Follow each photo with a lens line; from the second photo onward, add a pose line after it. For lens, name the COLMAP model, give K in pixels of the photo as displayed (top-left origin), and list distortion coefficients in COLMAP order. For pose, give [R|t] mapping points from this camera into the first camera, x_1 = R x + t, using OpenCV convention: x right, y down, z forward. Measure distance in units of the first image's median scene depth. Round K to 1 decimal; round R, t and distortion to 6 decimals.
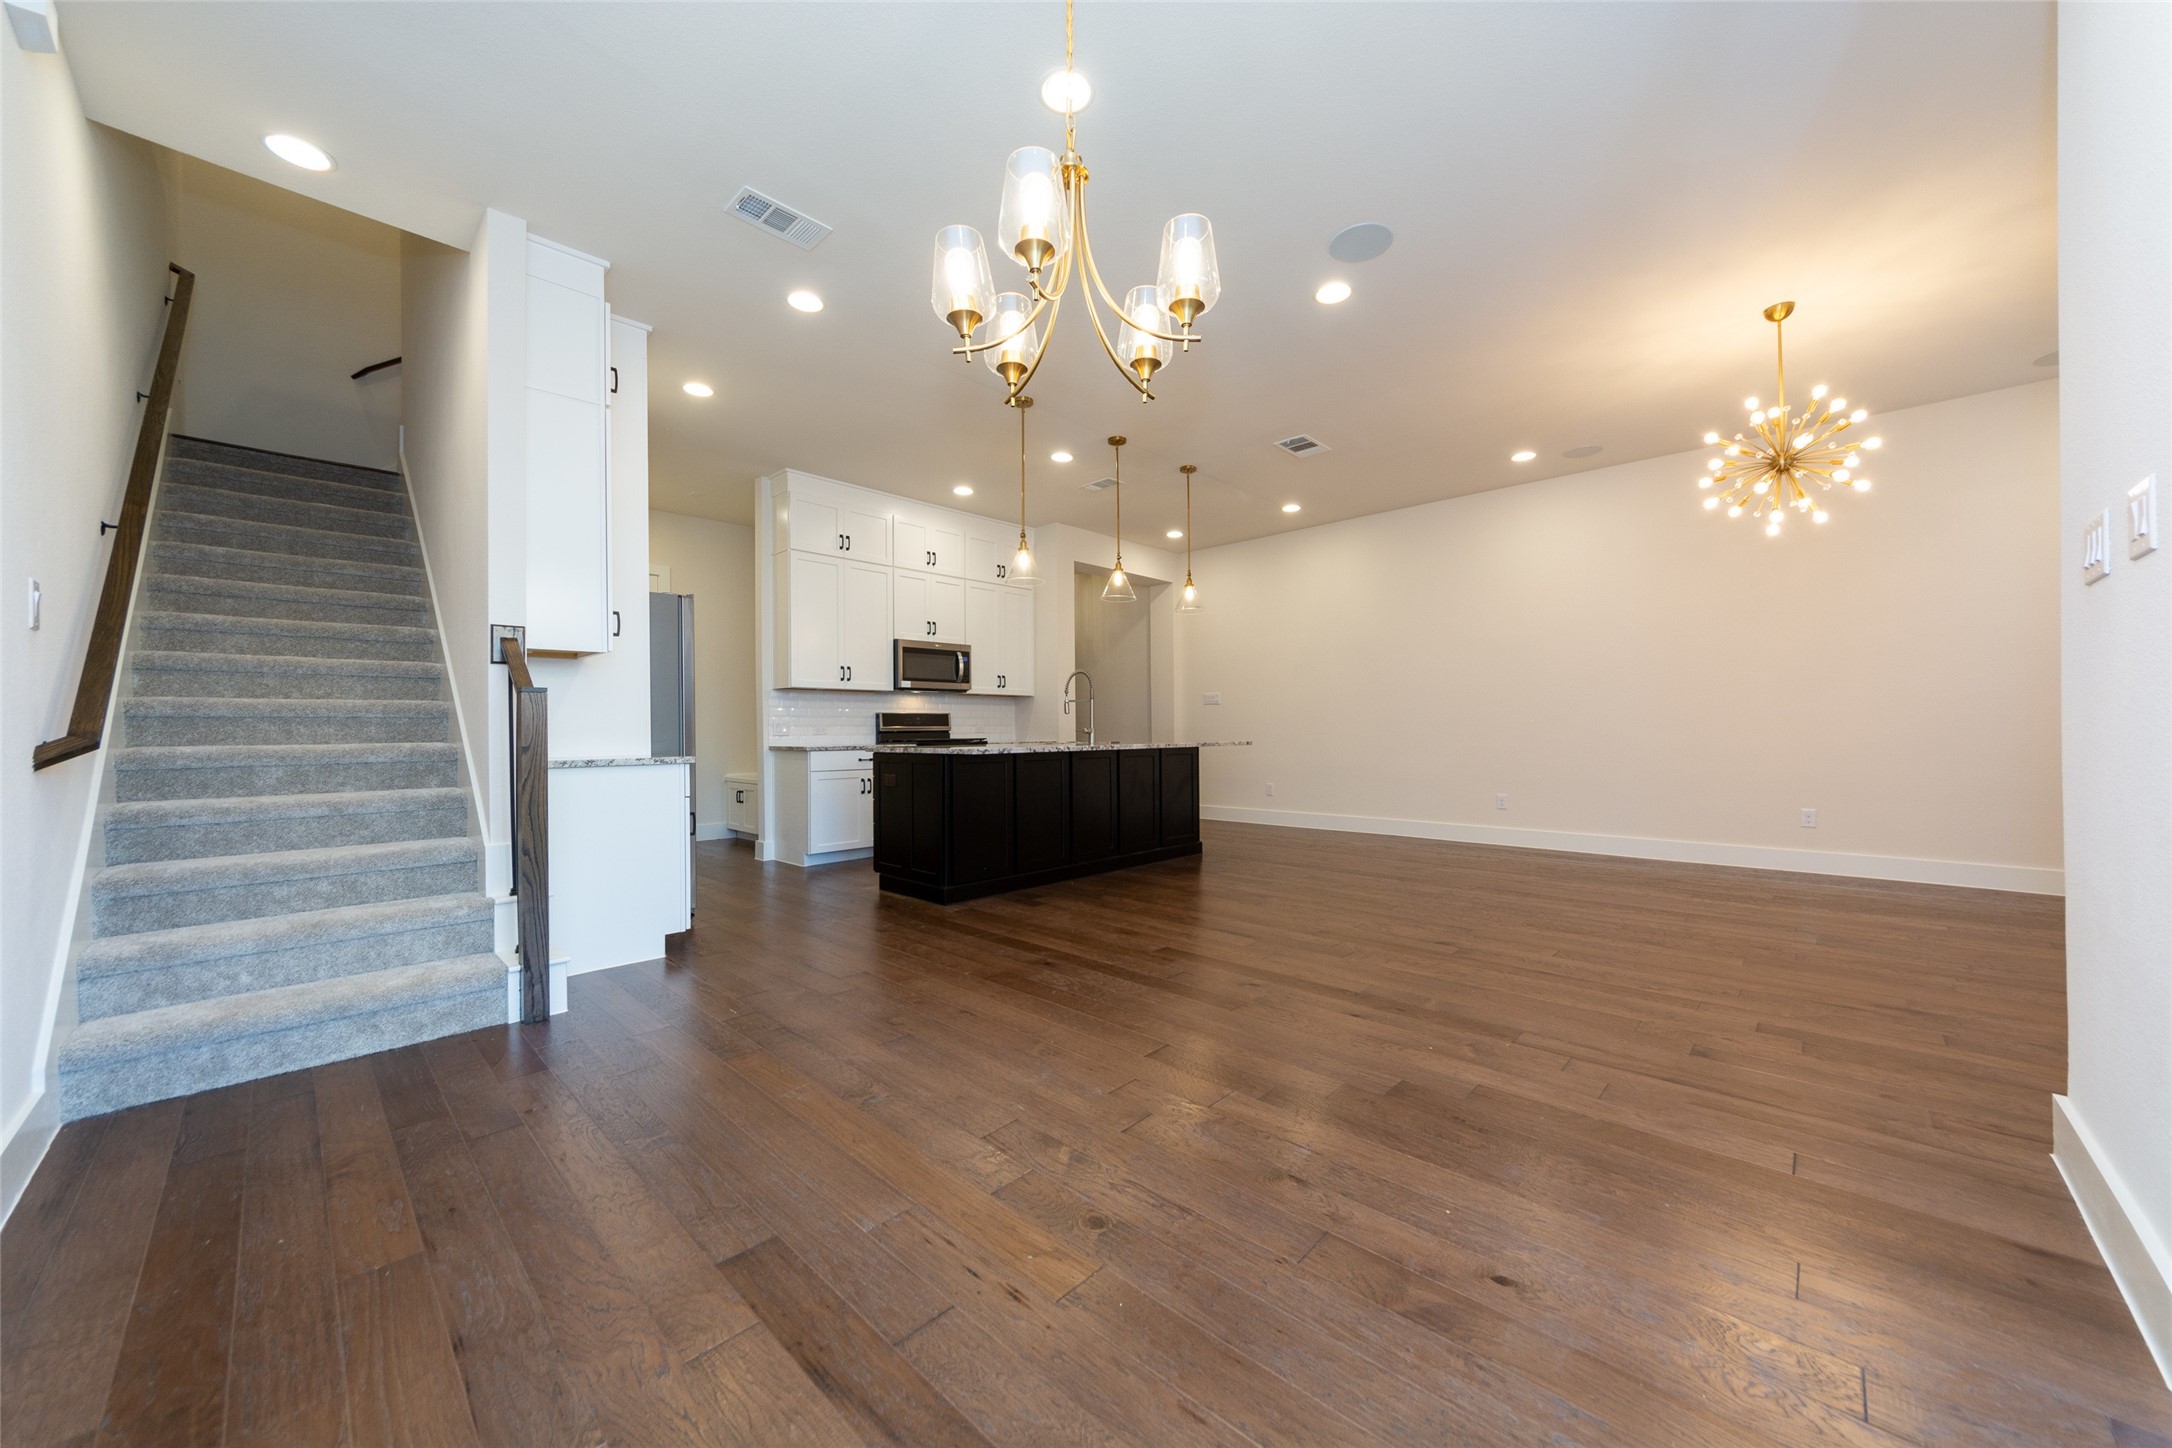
lens RADIAL K [[775.5, 0, 1088.0], [0, 775.5, 728.3], [0, 0, 1]] dist [-0.002441, 0.001784]
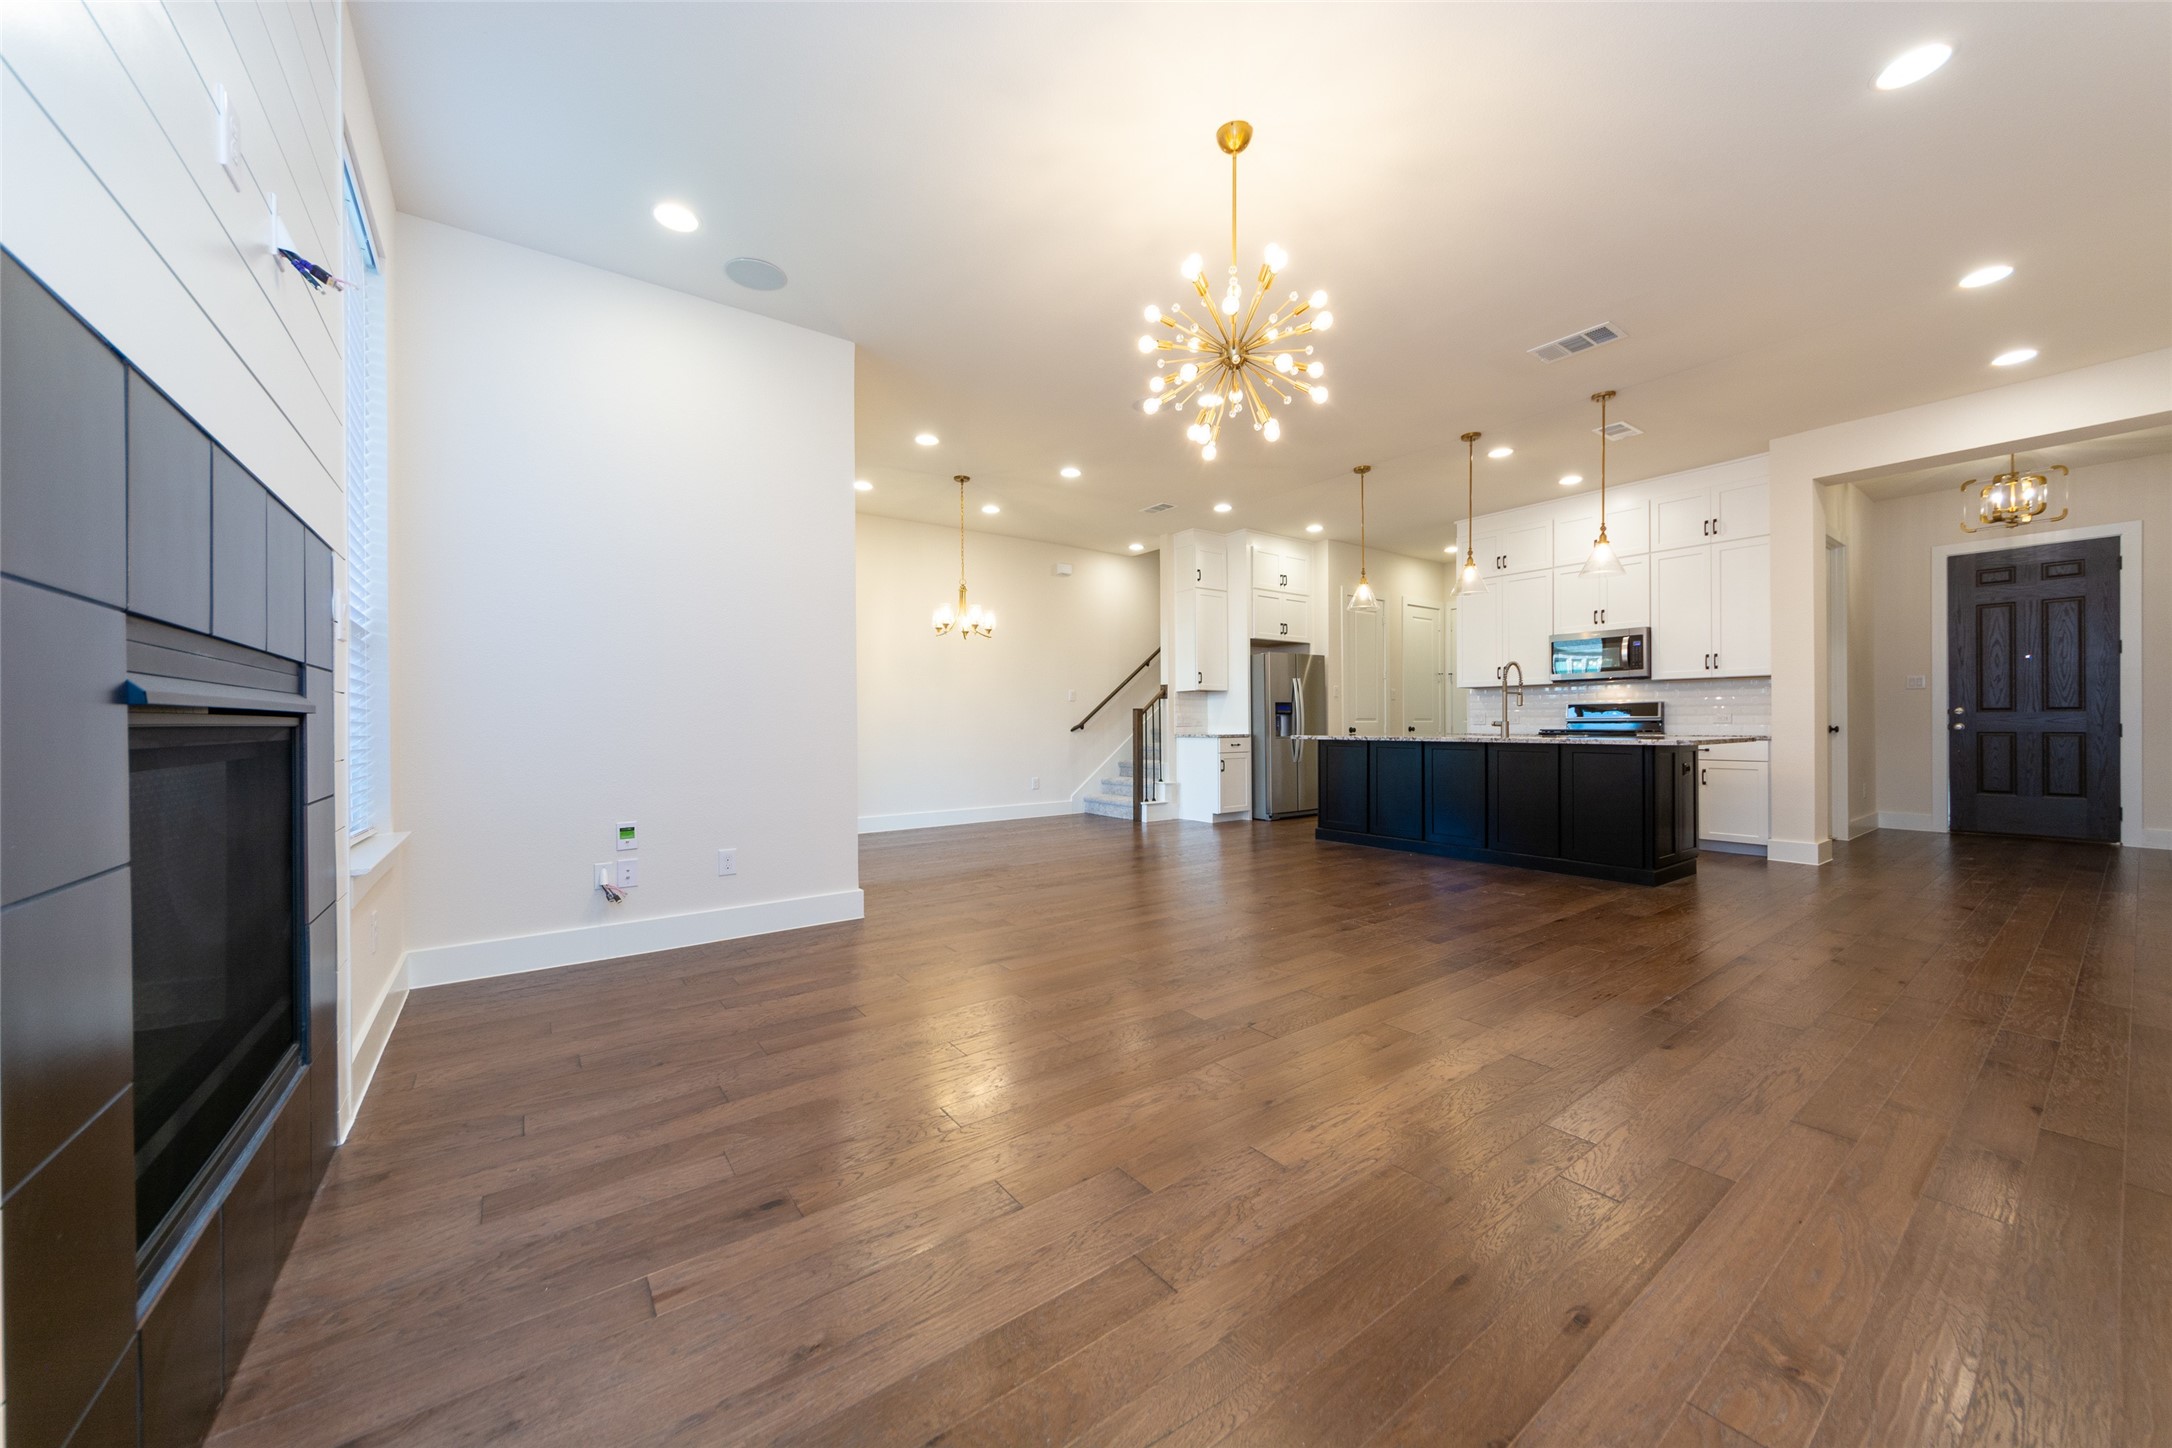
lens RADIAL K [[775.5, 0, 1089.6], [0, 775.5, 720.5], [0, 0, 1]] dist [-0.002441, 0.001784]
pose [[-0.174734, 0.006093, -0.984597, 0.920113], [0.011598, 0.999924, 0.004130, -0.009498], [0.984547, -0.010698, -0.174792, 0.552978]]
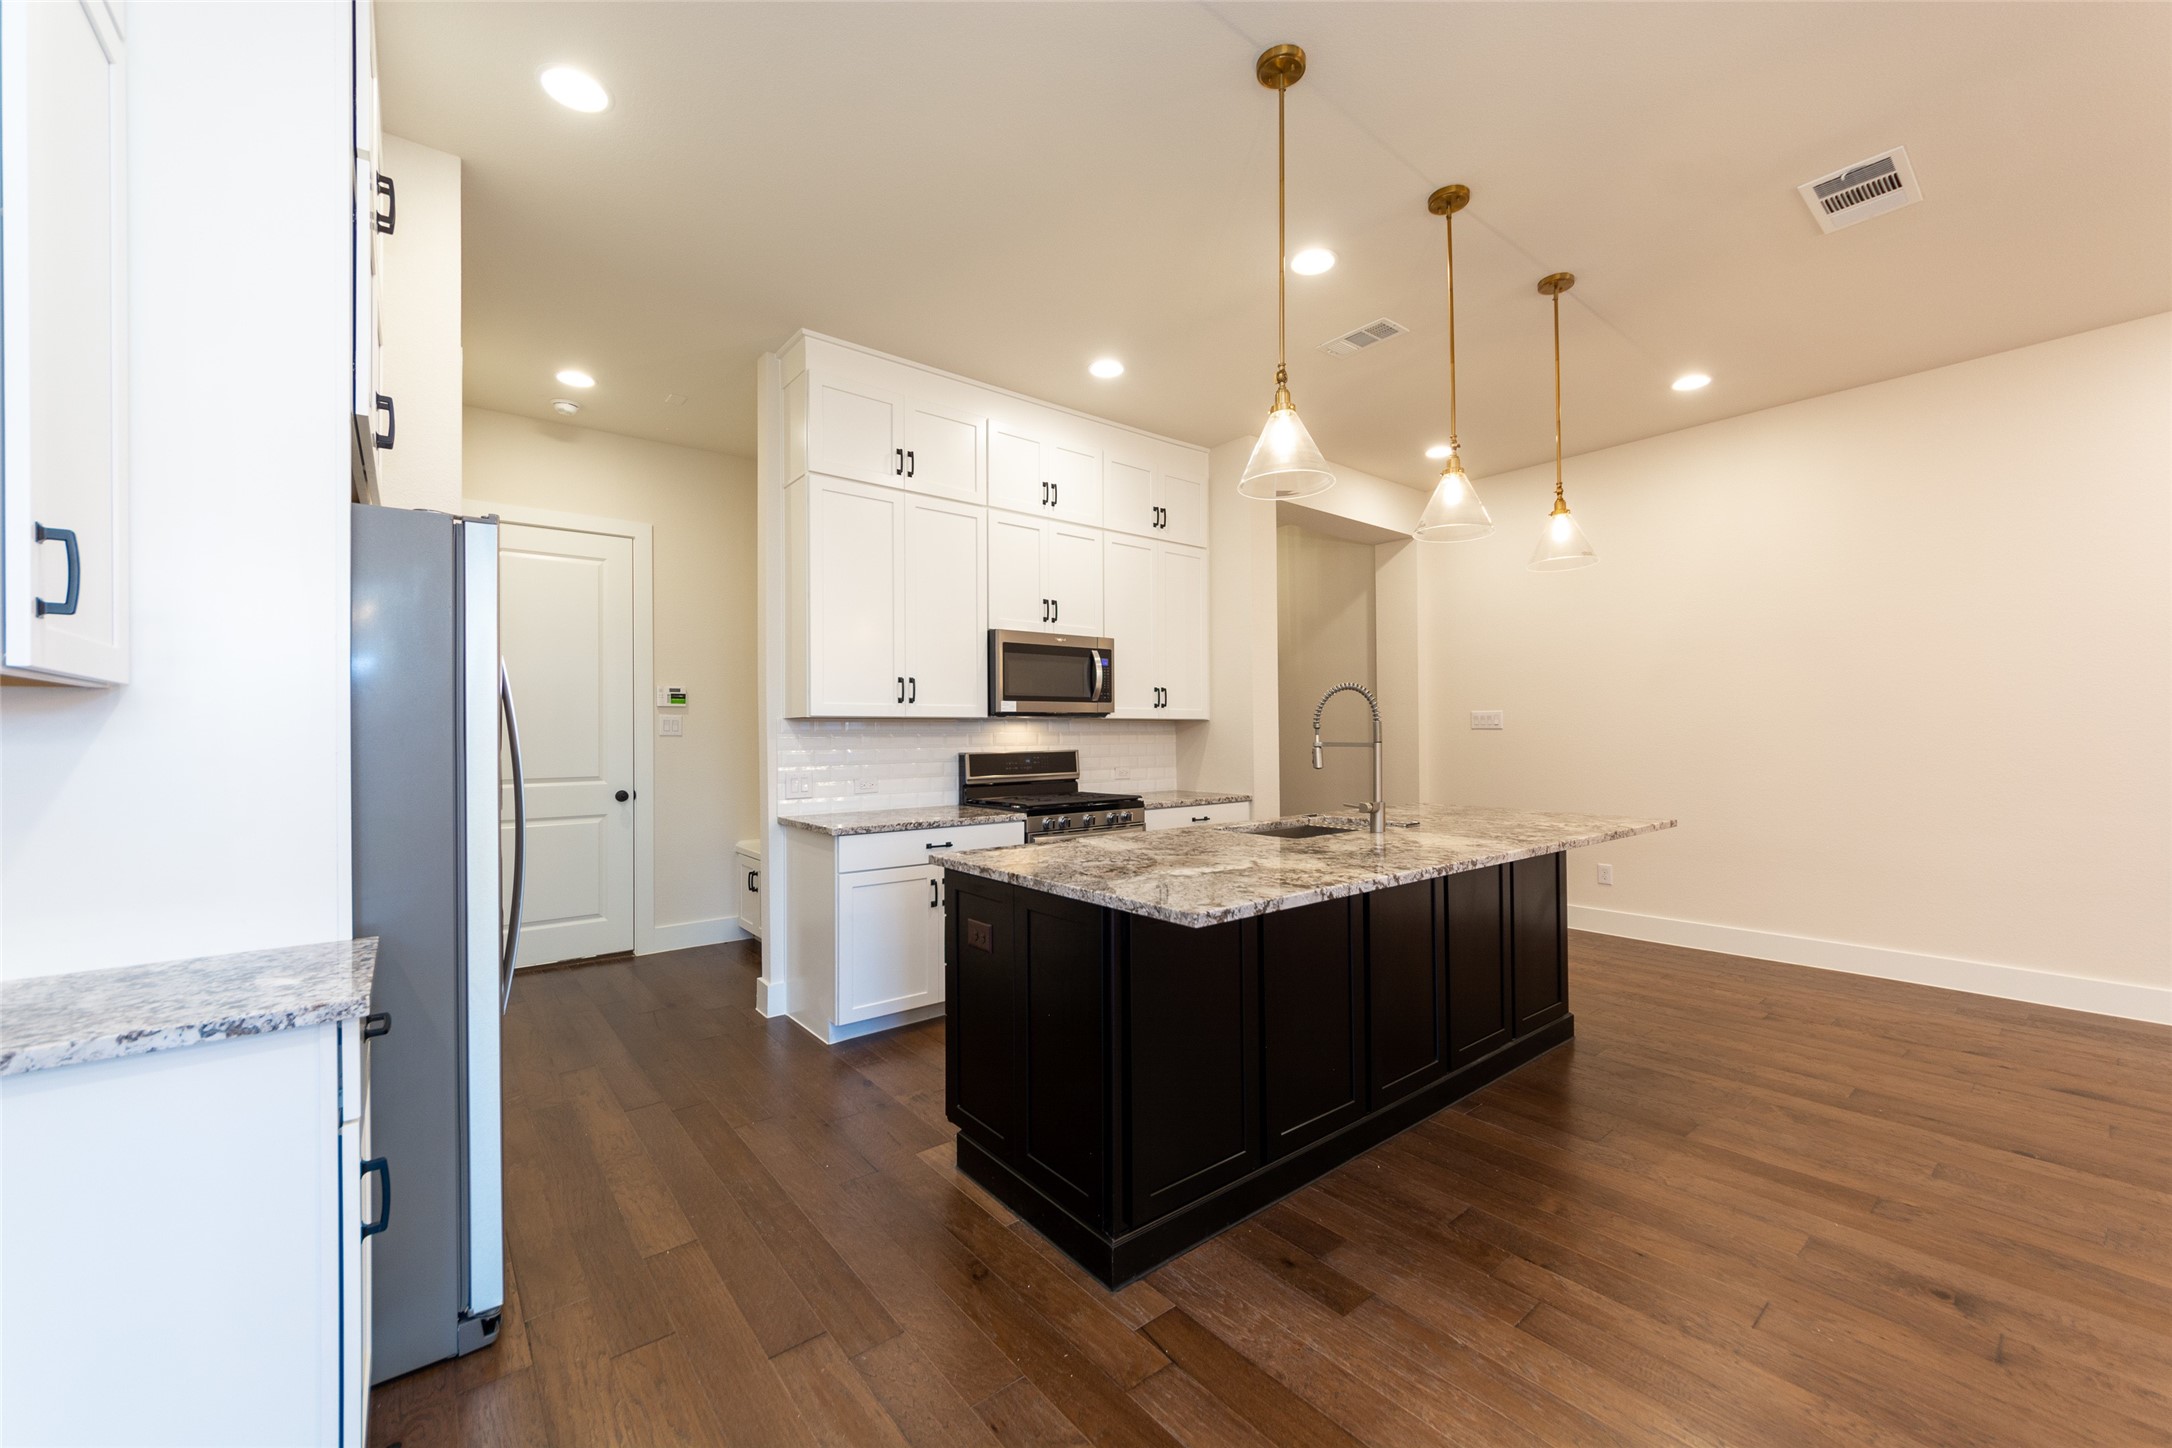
lens RADIAL K [[836.7, 0, 1084.2], [0, 836.7, 731.8], [0, 0, 1]] dist [-0.014397, -0.000745]
pose [[0.991128, -0.000332, -0.132909, -0.094359], [0.000374, 1.000000, 0.000291, -0.037982], [0.132909, -0.000338, 0.991128, 0.382576]]
